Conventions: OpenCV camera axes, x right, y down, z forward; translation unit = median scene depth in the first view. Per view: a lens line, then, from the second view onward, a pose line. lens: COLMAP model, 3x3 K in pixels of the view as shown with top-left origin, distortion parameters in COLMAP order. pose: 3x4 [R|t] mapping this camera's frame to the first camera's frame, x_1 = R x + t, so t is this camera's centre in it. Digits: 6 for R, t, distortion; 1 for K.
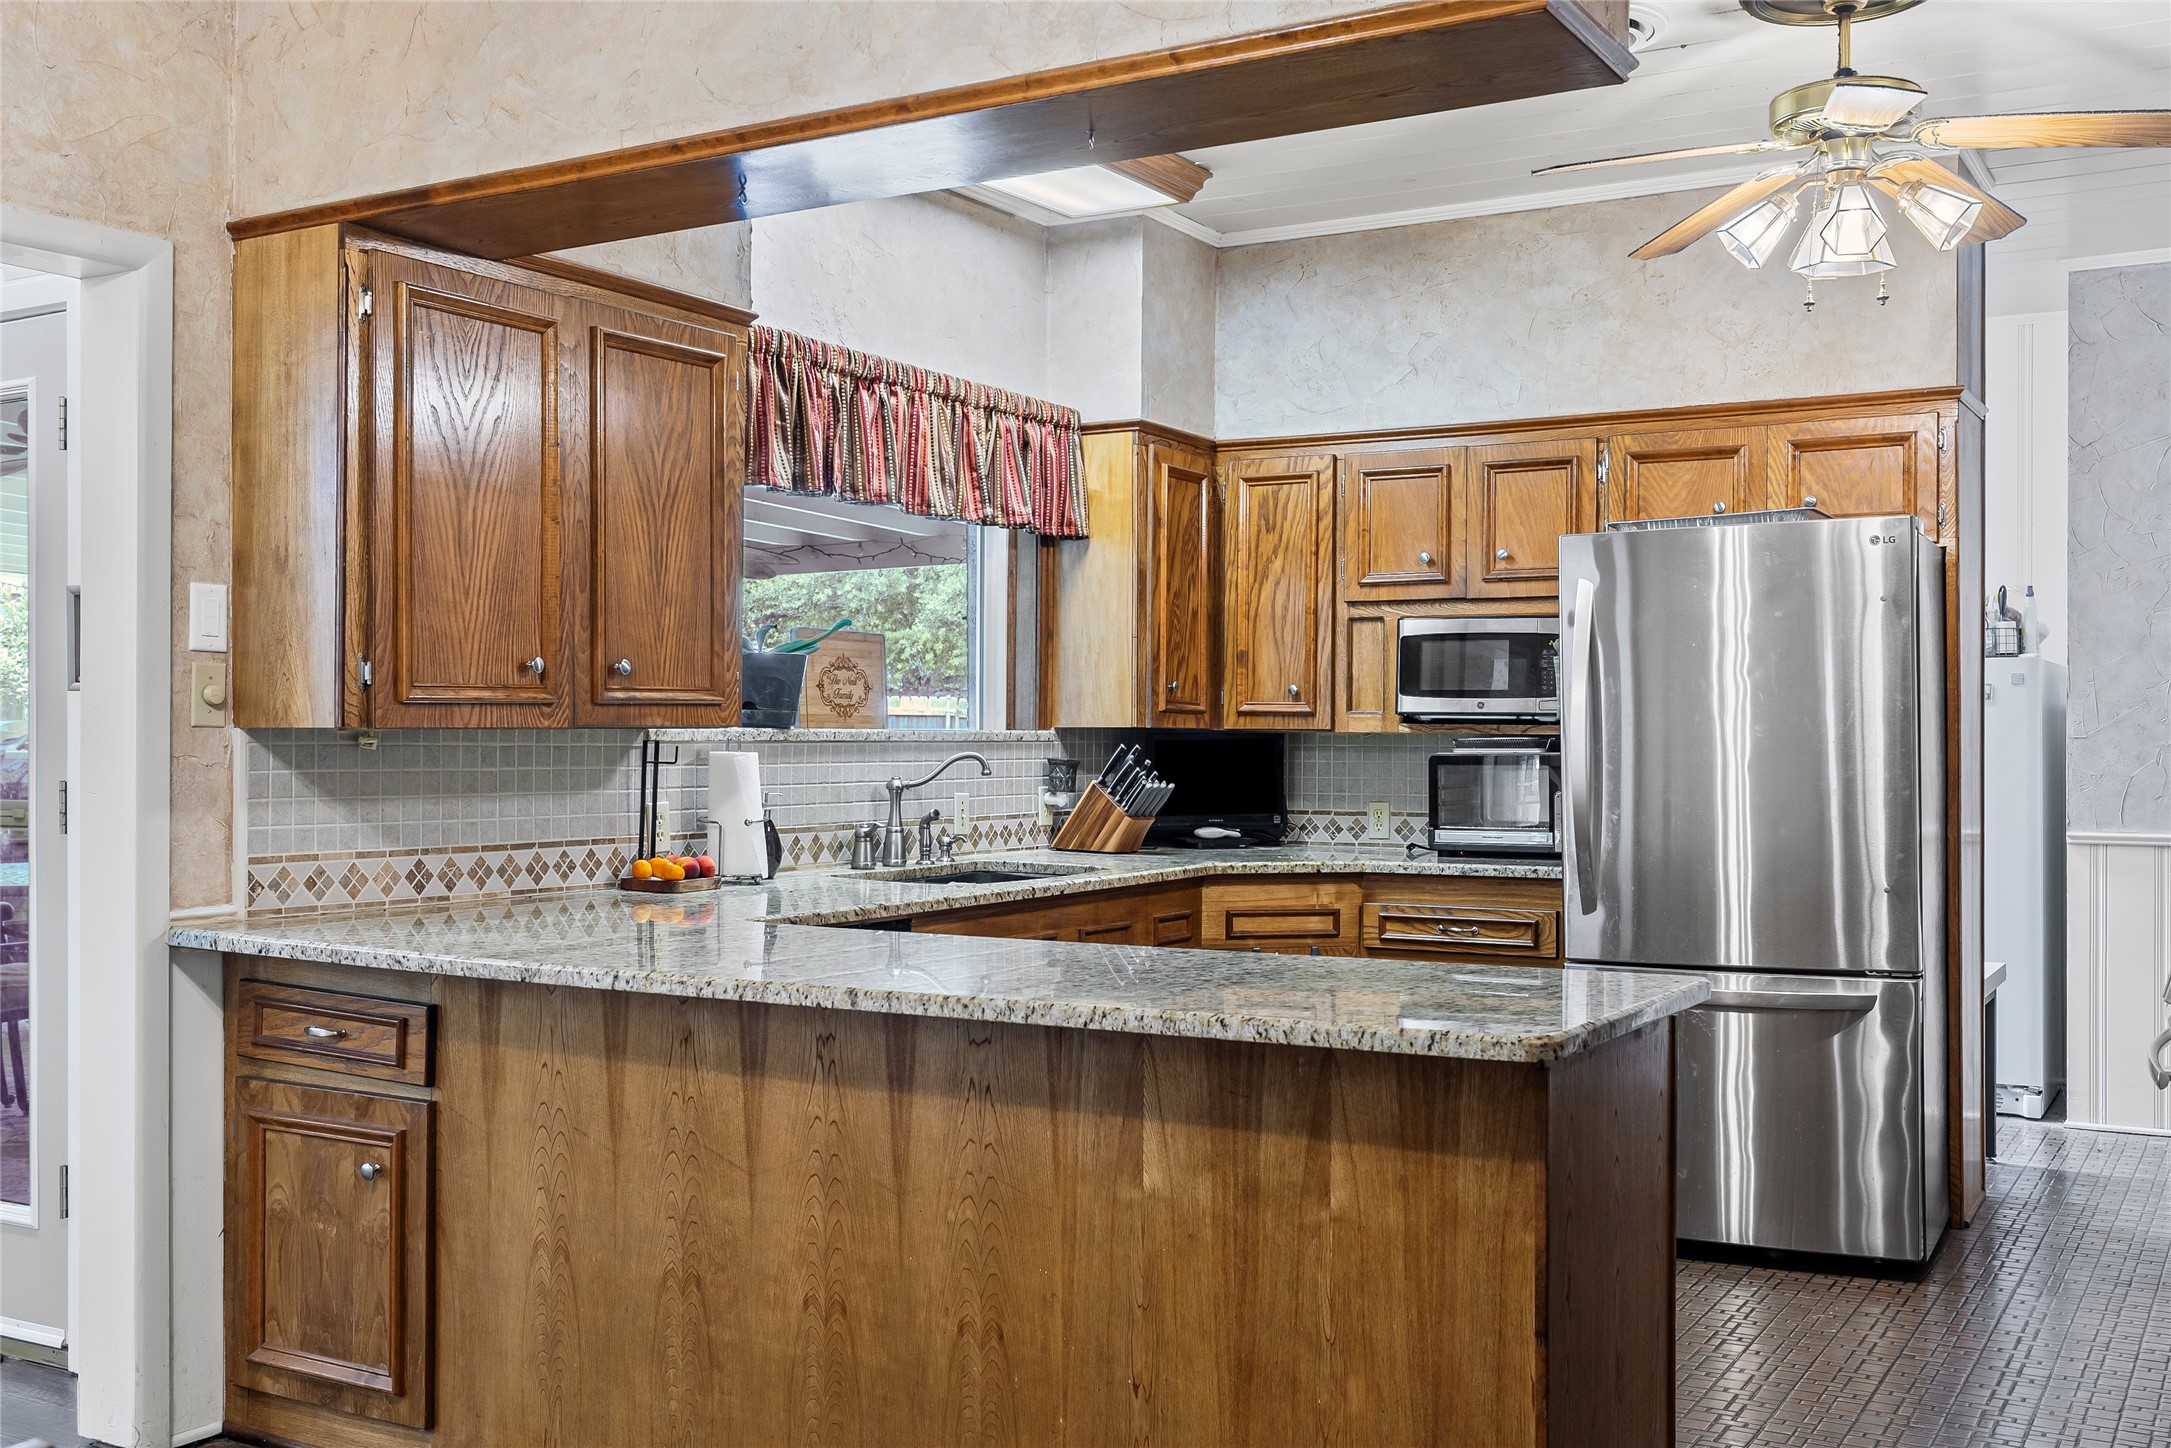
lens RADIAL K [[2104.6, 0, 1081.7], [0, 2104.6, 727.2], [0, 0, 1]] dist [0.009221, 0.000000]
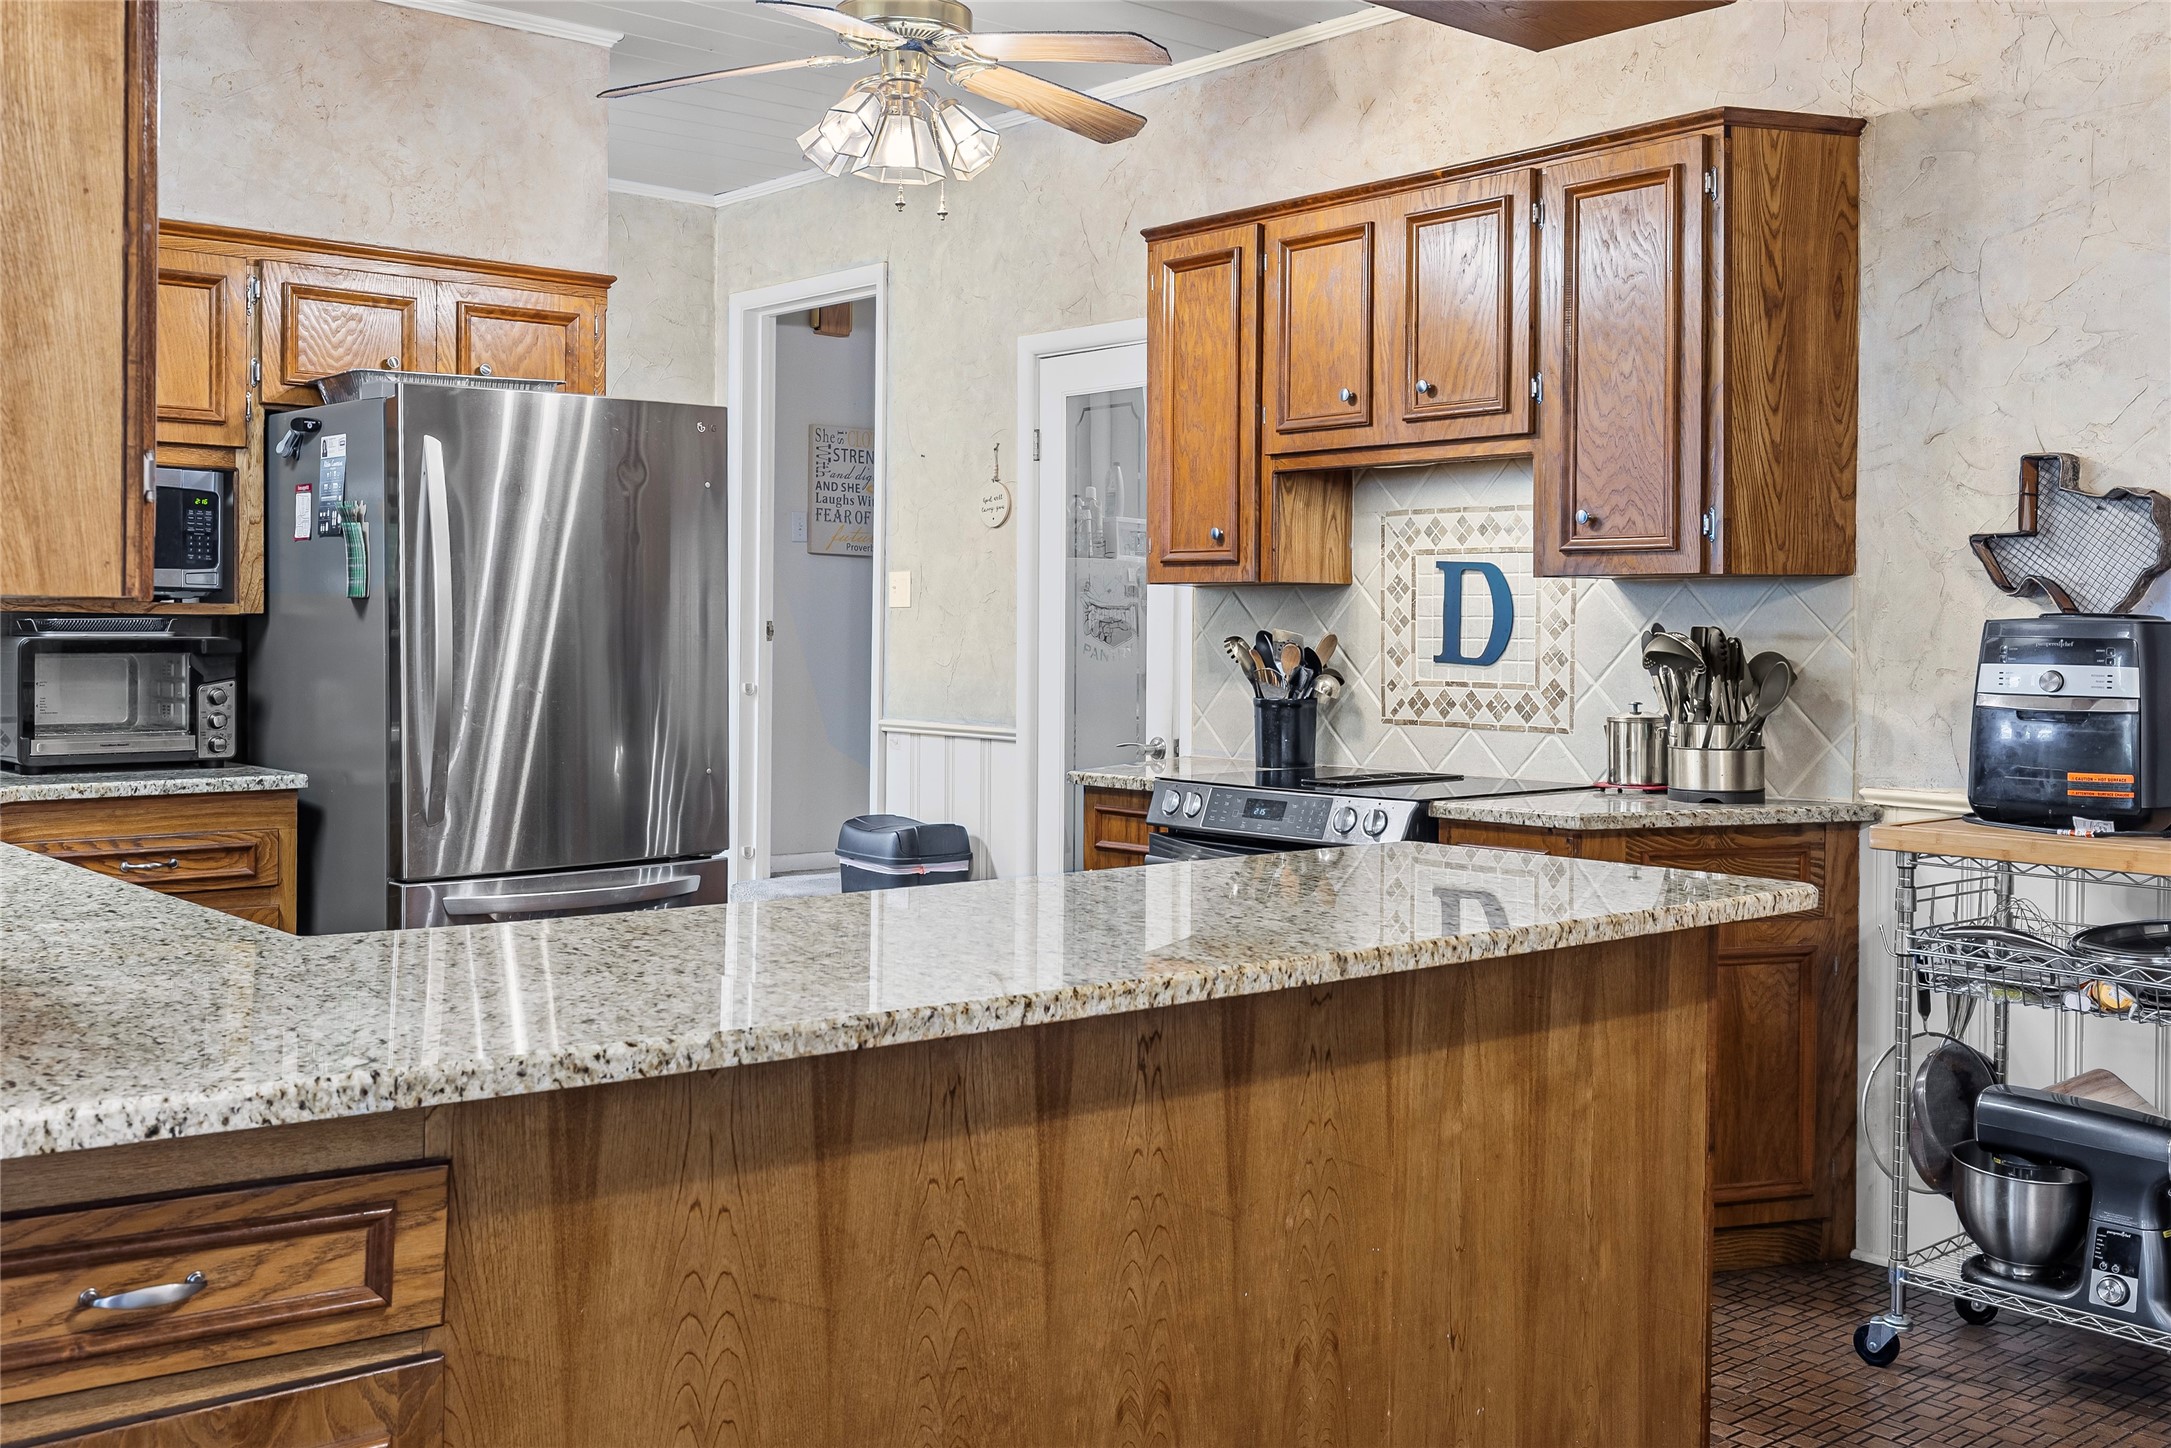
lens RADIAL K [[2104.6, 0, 1066.4], [0, 2104.6, 629.3], [0, 0, 1]] dist [0.009221, 0.000000]
pose [[0.338323, 0.000420, 0.941030, -0.823455], [-0.013667, 0.999897, 0.004467, 0.002323], [-0.940931, -0.014373, 0.338294, 0.784715]]
